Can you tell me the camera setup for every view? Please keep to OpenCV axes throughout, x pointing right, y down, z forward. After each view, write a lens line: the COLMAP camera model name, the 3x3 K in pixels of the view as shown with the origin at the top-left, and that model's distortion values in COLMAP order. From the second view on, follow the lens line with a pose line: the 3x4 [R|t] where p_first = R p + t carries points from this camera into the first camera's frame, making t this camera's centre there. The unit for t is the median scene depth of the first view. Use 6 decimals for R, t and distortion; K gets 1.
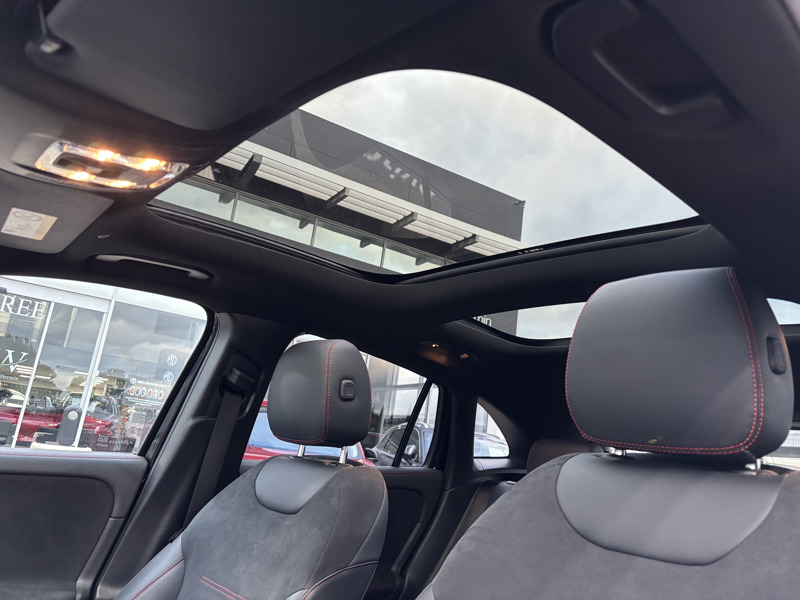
lens RADIAL K [[613.3, 0, 403.2], [0, 613.3, 313.3], [0, 0, 1]] dist [0.043095, -0.049863]
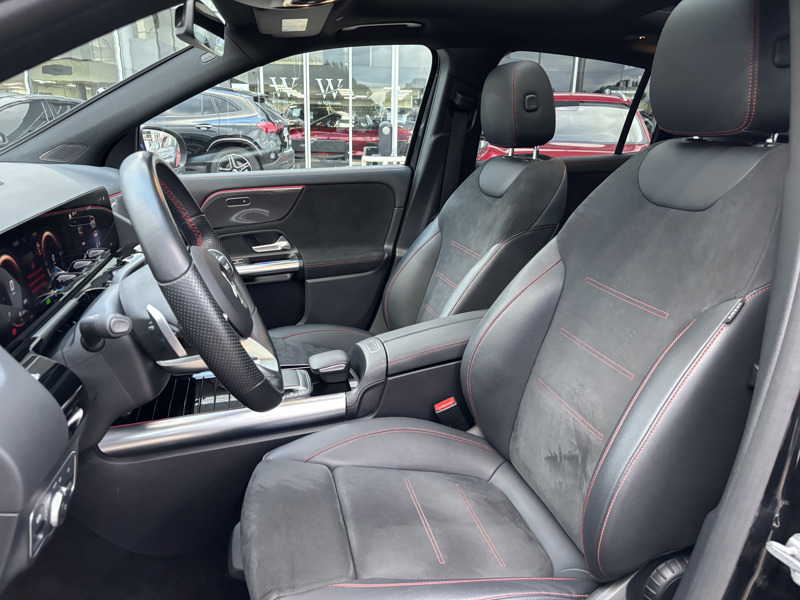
lens RADIAL K [[613.3, 0, 404.8], [0, 613.3, 305.5], [0, 0, 1]] dist [0.043095, -0.049863]
pose [[0.885273, 0.021528, -0.464572, 0.246142], [0.194647, 0.890078, 0.412158, -0.069989], [0.422379, -0.455300, 0.783772, -0.273636]]
